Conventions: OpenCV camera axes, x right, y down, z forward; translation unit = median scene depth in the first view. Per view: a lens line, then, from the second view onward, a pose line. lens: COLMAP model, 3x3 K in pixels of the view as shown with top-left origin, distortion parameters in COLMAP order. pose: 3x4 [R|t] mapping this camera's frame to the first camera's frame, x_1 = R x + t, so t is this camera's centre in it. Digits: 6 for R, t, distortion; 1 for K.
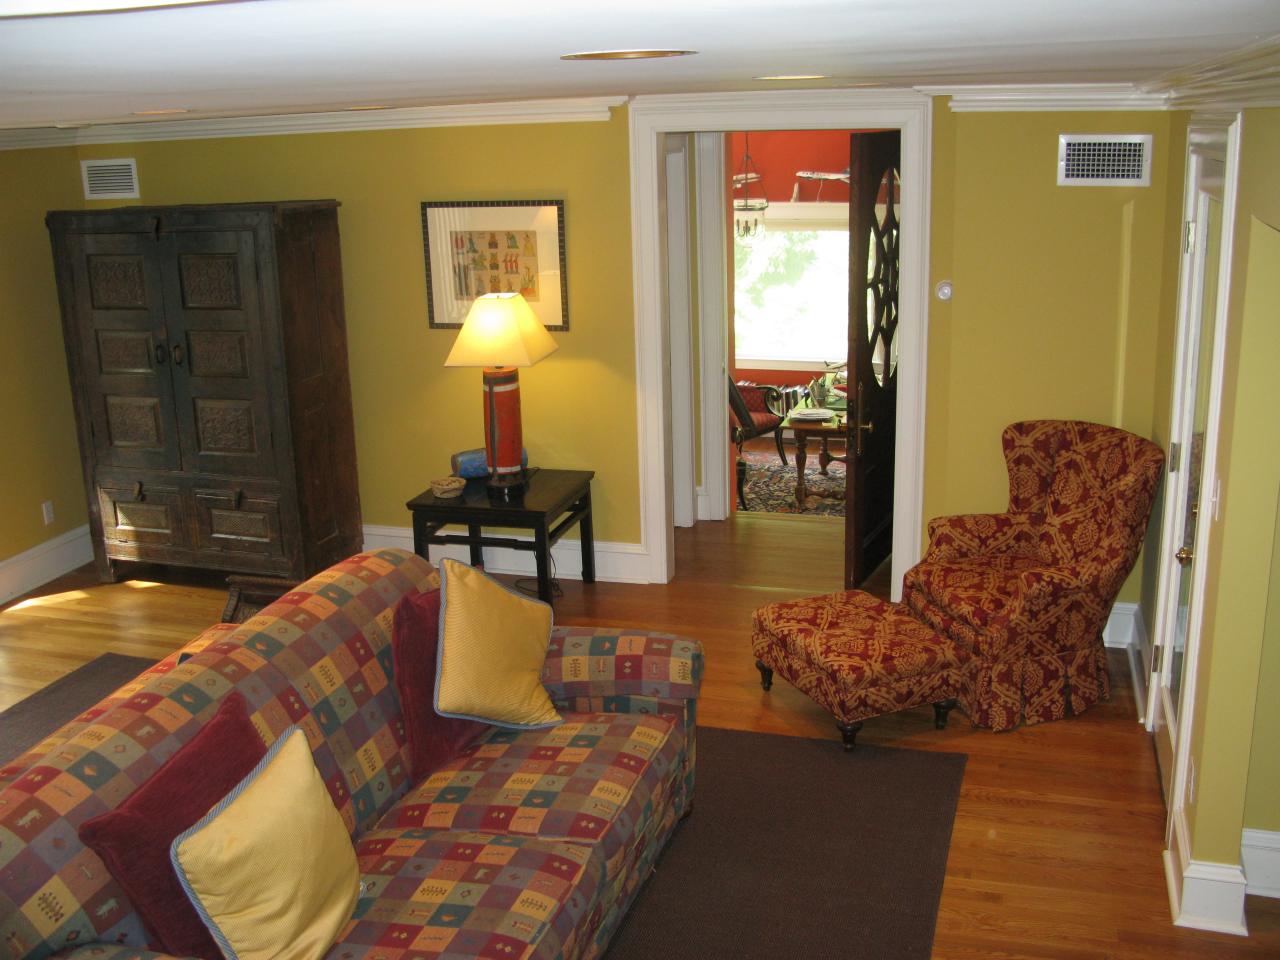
lens RADIAL K [[1291.4, 0, 640.0], [0, 1291.4, 480.0], [0, 0, 1]] dist [-0.118527, 0.008529]
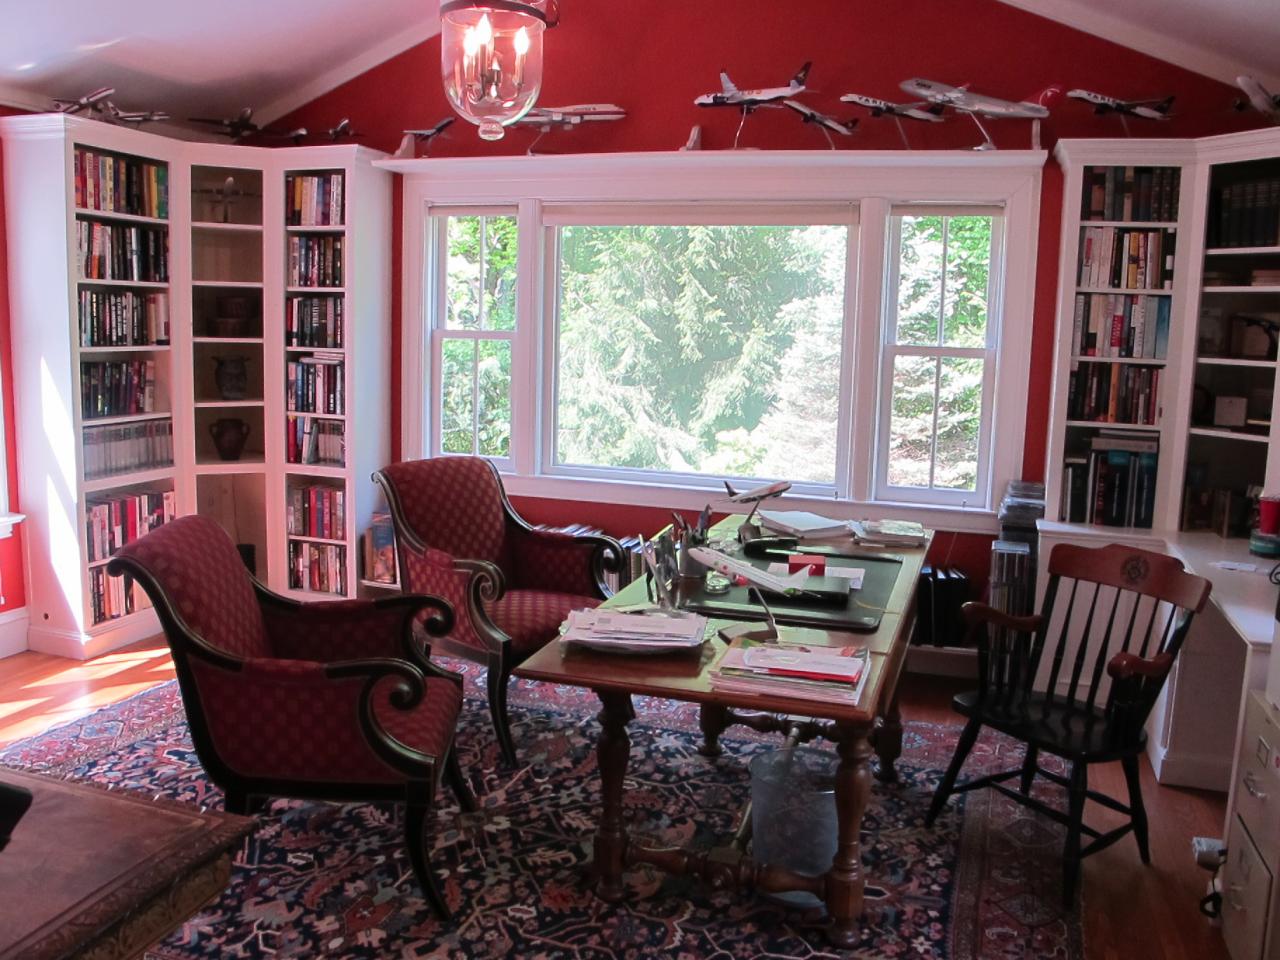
lens RADIAL K [[1084.7, 0, 640.0], [0, 1084.7, 480.0], [0, 0, 1]] dist [-0.131902, 0.150192]
pose [[0.998322, 0.057702, -0.004778, 0.115574], [-0.057844, 0.990368, -0.125797, -0.046551], [-0.002526, 0.125862, 0.992045, 0.640268]]
